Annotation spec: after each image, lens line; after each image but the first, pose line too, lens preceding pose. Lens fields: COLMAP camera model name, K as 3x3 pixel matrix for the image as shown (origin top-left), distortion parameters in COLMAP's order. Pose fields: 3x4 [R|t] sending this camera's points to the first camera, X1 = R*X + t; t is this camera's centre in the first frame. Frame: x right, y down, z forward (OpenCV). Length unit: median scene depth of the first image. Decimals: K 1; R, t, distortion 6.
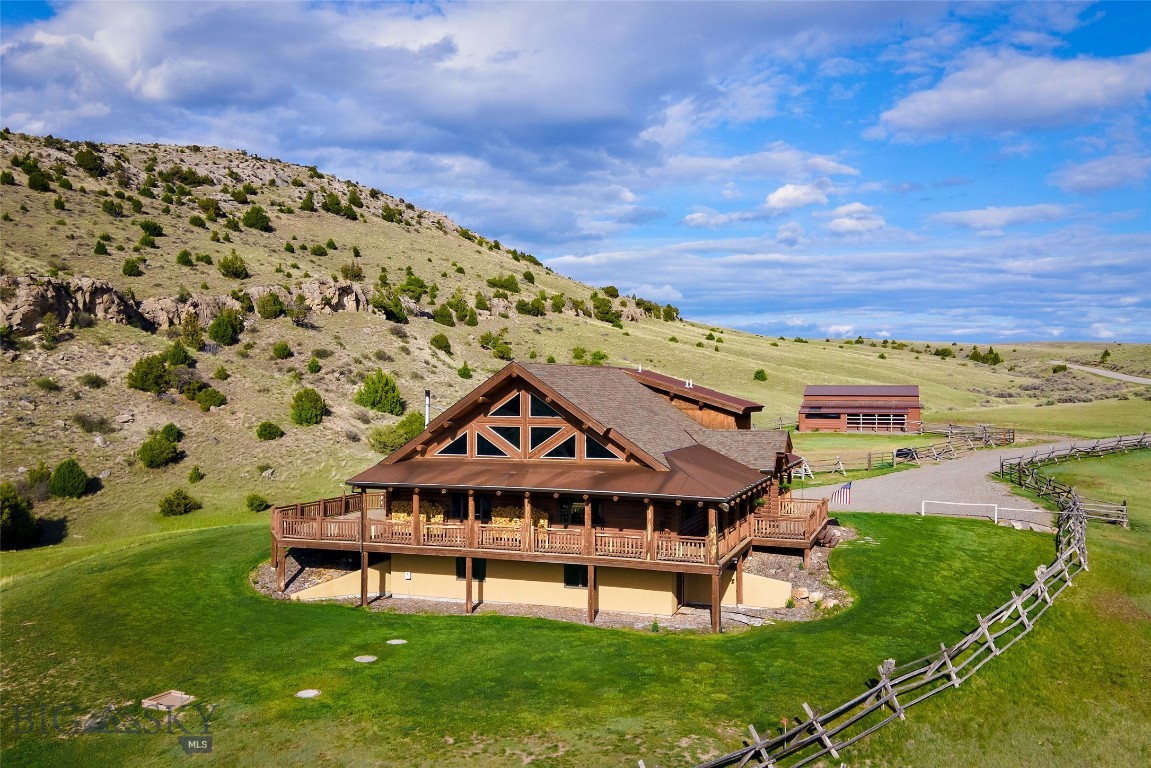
lens RADIAL K [[994.1, 0, 579.4], [0, 994.1, 388.3], [0, 0, 1]] dist [0.033121, -0.007149]
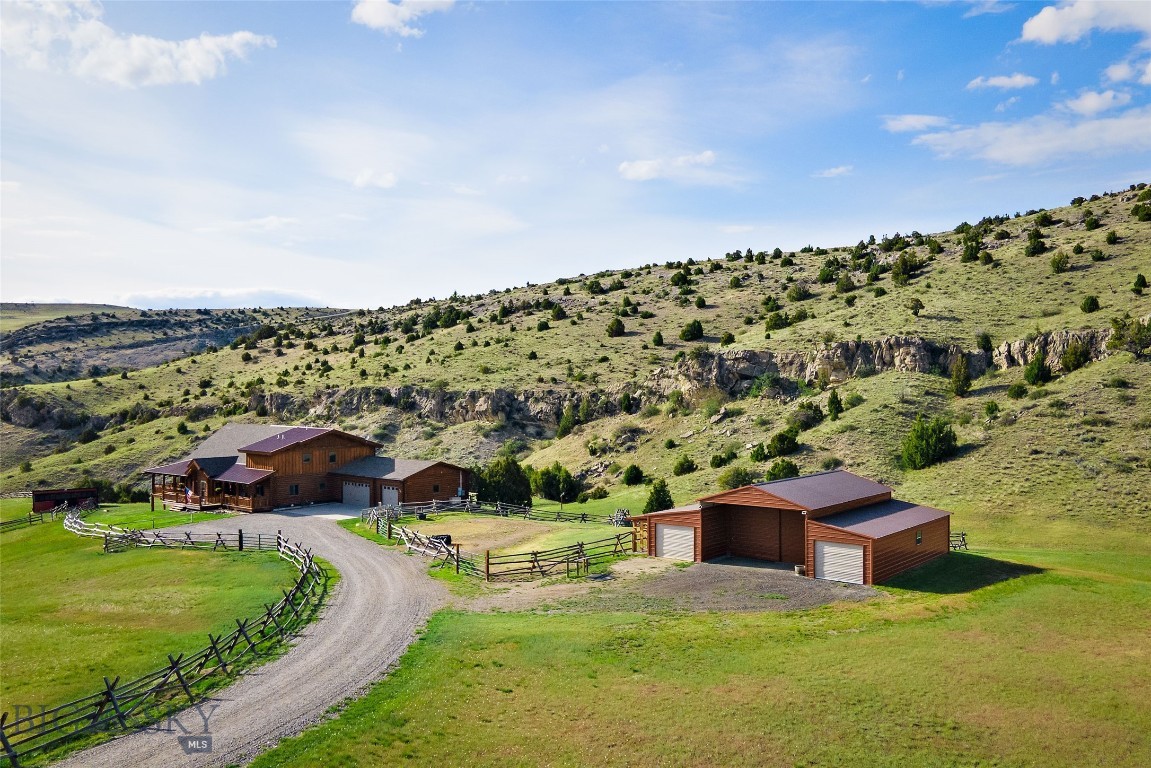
lens RADIAL K [[994.1, 0, 579.3], [0, 994.1, 398.4], [0, 0, 1]] dist [0.033121, -0.007149]
pose [[-0.360941, 0.014560, -0.932475, 0.722471], [0.000151, 0.999879, 0.015554, -0.046107], [0.932589, 0.005474, -0.360899, 0.962761]]
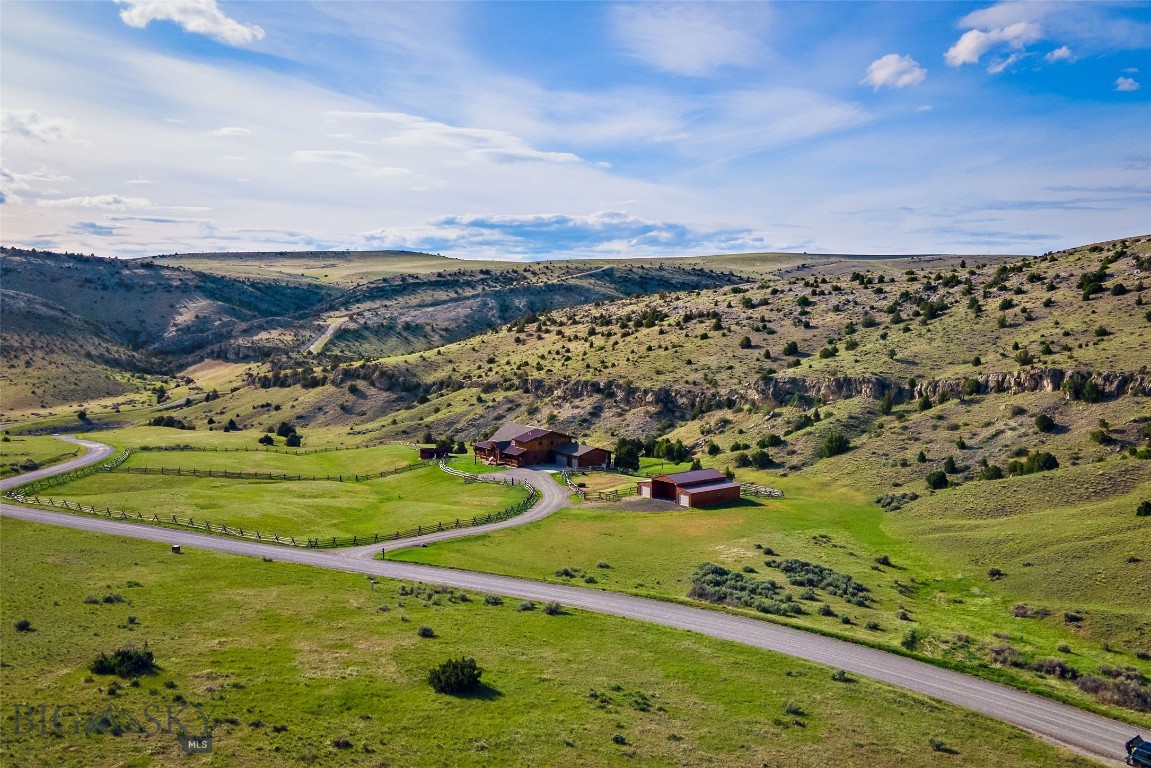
lens RADIAL K [[994.1, 0, 570.7], [0, 994.1, 391.8], [0, 0, 1]] dist [0.033121, -0.007149]
pose [[-0.597248, 0.070525, -0.798950, 1.471504], [0.004084, 0.996381, 0.084900, -0.236018], [0.802046, 0.047444, -0.595374, 1.595196]]
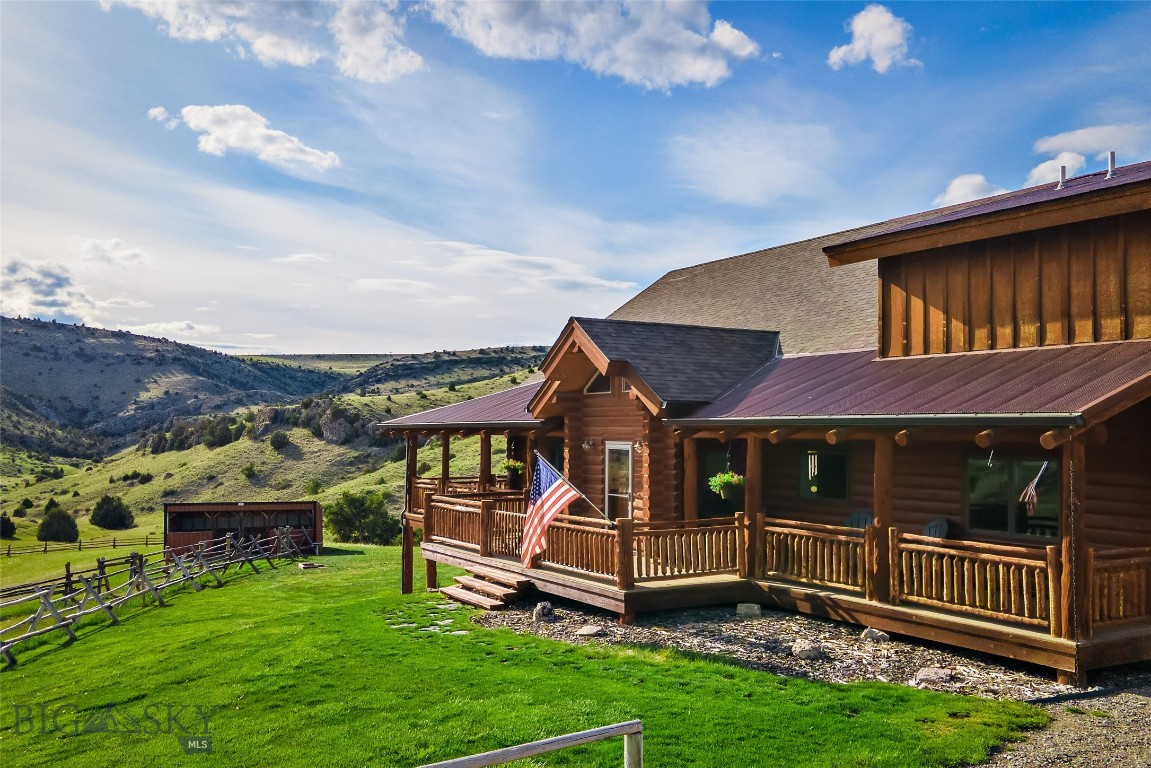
lens RADIAL K [[994.1, 0, 581.2], [0, 994.1, 385.4], [0, 0, 1]] dist [0.033121, -0.007149]
pose [[-0.631125, -0.043715, -0.774449, 0.187174], [-0.008134, 0.998729, -0.049746, 0.033954], [0.775639, -0.025096, -0.630678, 0.466341]]
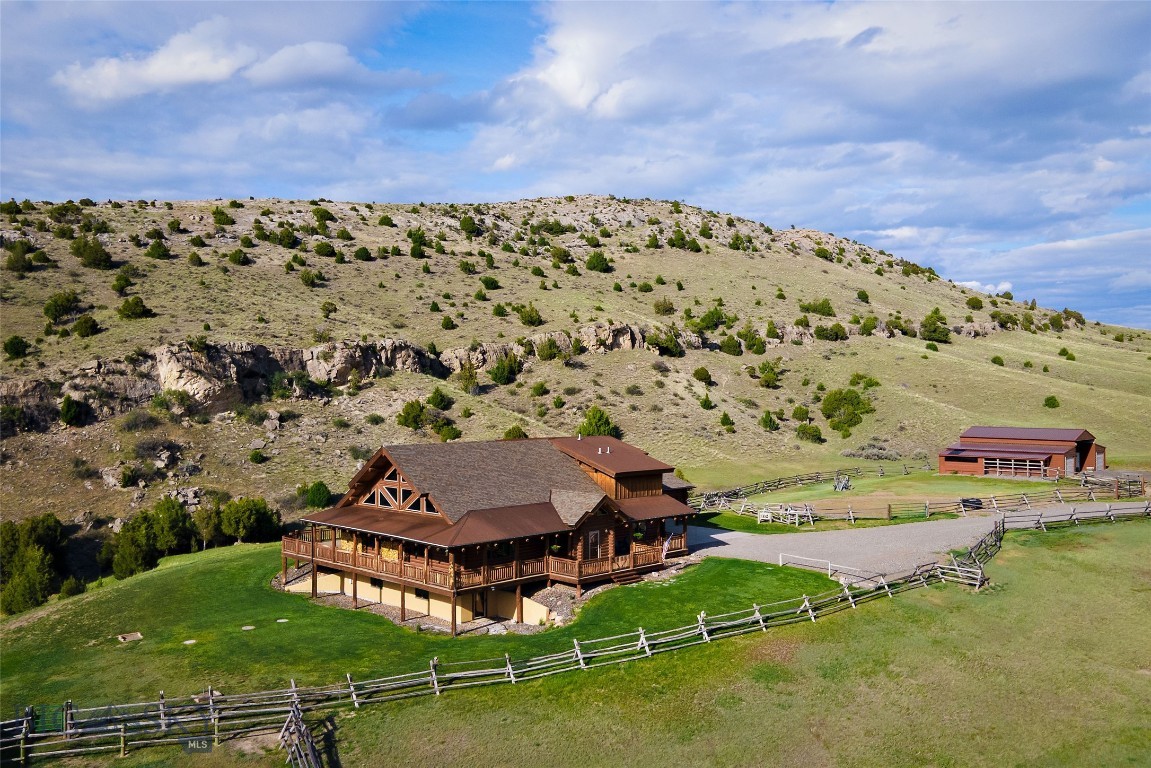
lens RADIAL K [[994.1, 0, 579.4], [0, 994.1, 392.3], [0, 0, 1]] dist [0.033121, -0.007149]
pose [[0.900165, -0.001641, -0.435546, 0.279836], [0.002433, 0.999996, 0.001262, -0.035655], [0.435542, -0.002196, 0.900166, -0.078005]]
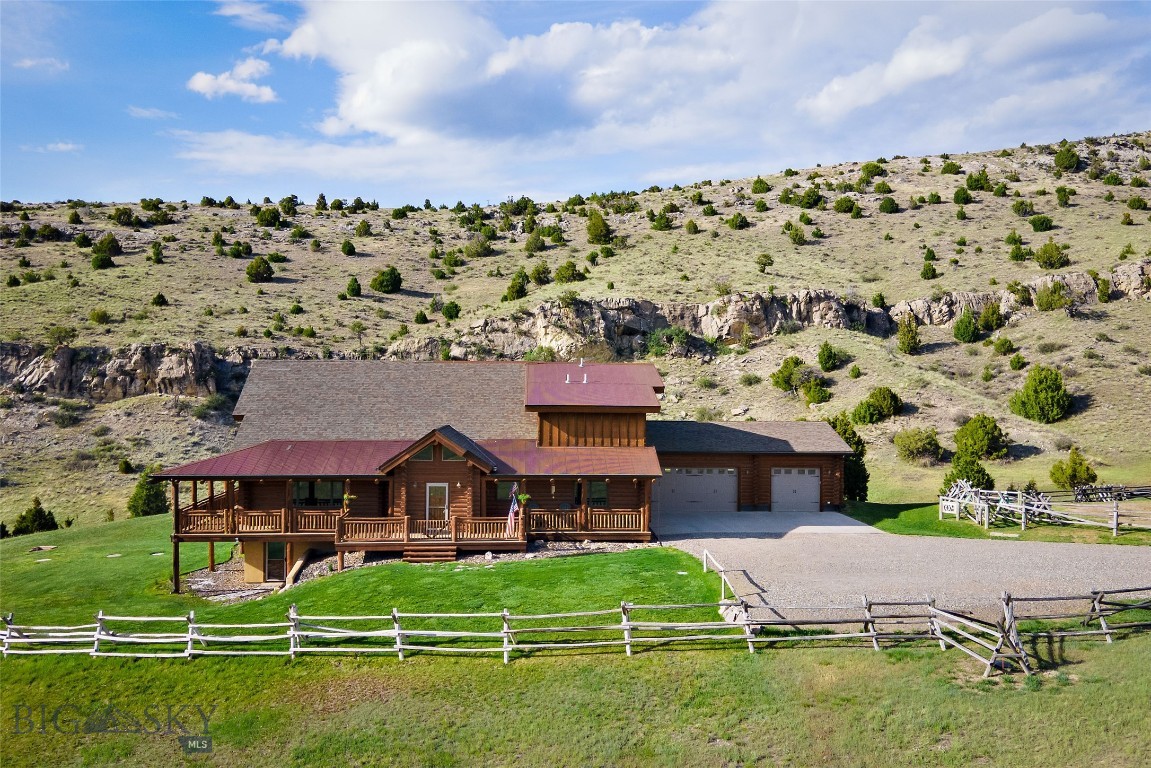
lens RADIAL K [[994.1, 0, 580.7], [0, 994.1, 391.5], [0, 0, 1]] dist [0.033121, -0.007149]
pose [[0.390102, 0.005955, -0.920752, 0.399715], [-0.004997, 0.999978, 0.004350, 0.001637], [0.920758, 0.002905, 0.390123, 0.285692]]
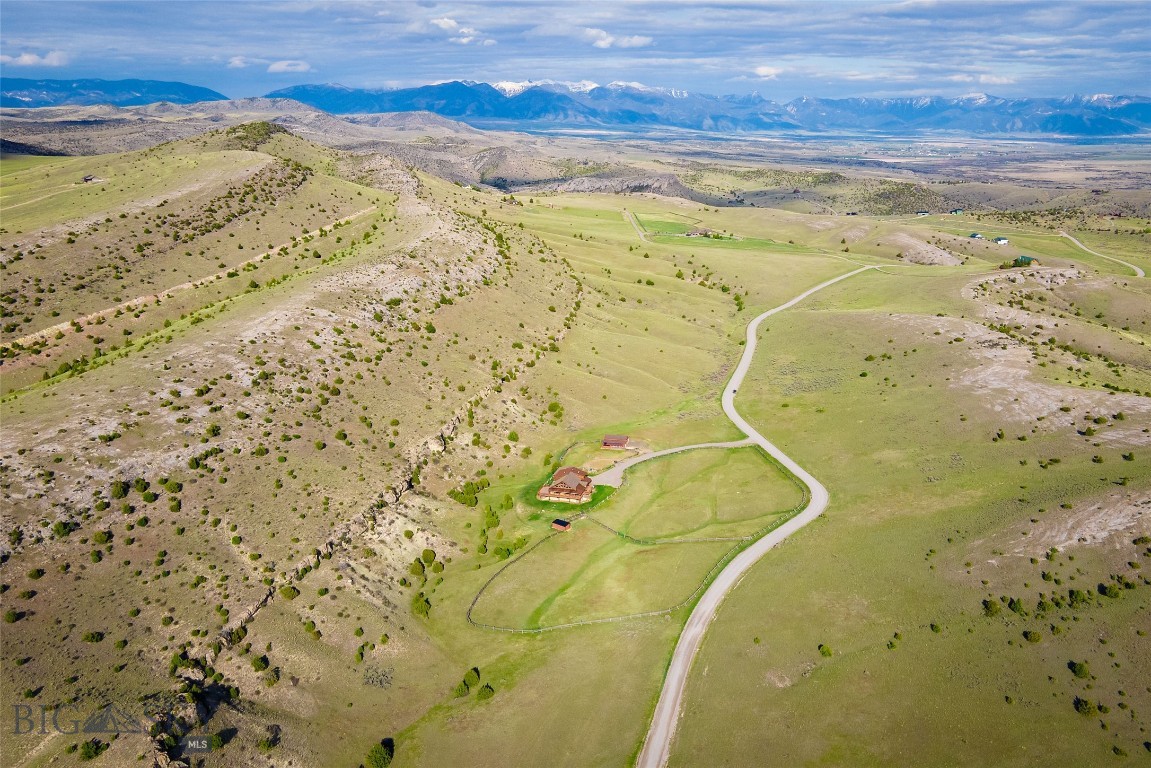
lens RADIAL K [[994.1, 0, 584.0], [0, 994.1, 378.6], [0, 0, 1]] dist [0.033121, -0.007149]
pose [[0.995583, -0.016149, 0.092484, -0.275106], [-0.006854, 0.969964, 0.243151, -1.266957], [-0.093632, -0.242711, 0.965569, -3.137460]]
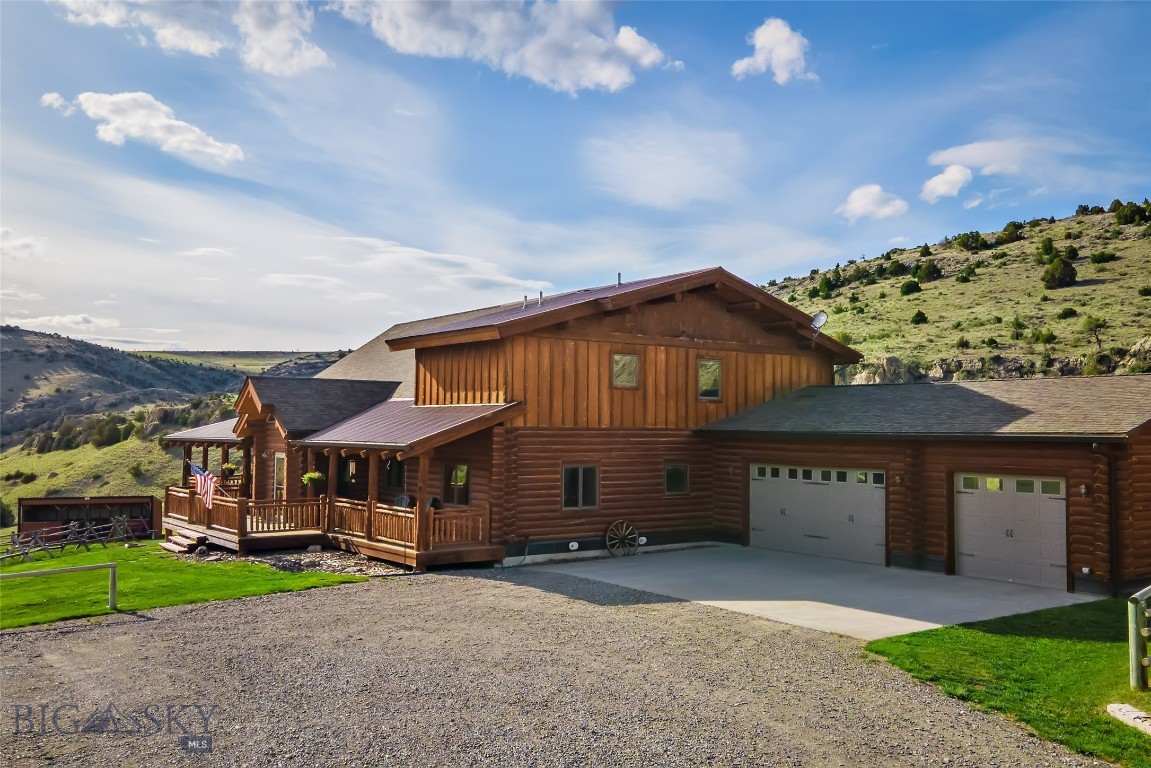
lens RADIAL K [[994.1, 0, 584.1], [0, 994.1, 384.2], [0, 0, 1]] dist [0.033121, -0.007149]
pose [[-0.560964, -0.047346, -0.826485, 0.227334], [-0.010168, 0.998682, -0.050309, 0.029618], [0.827778, -0.019817, -0.560706, 0.574582]]
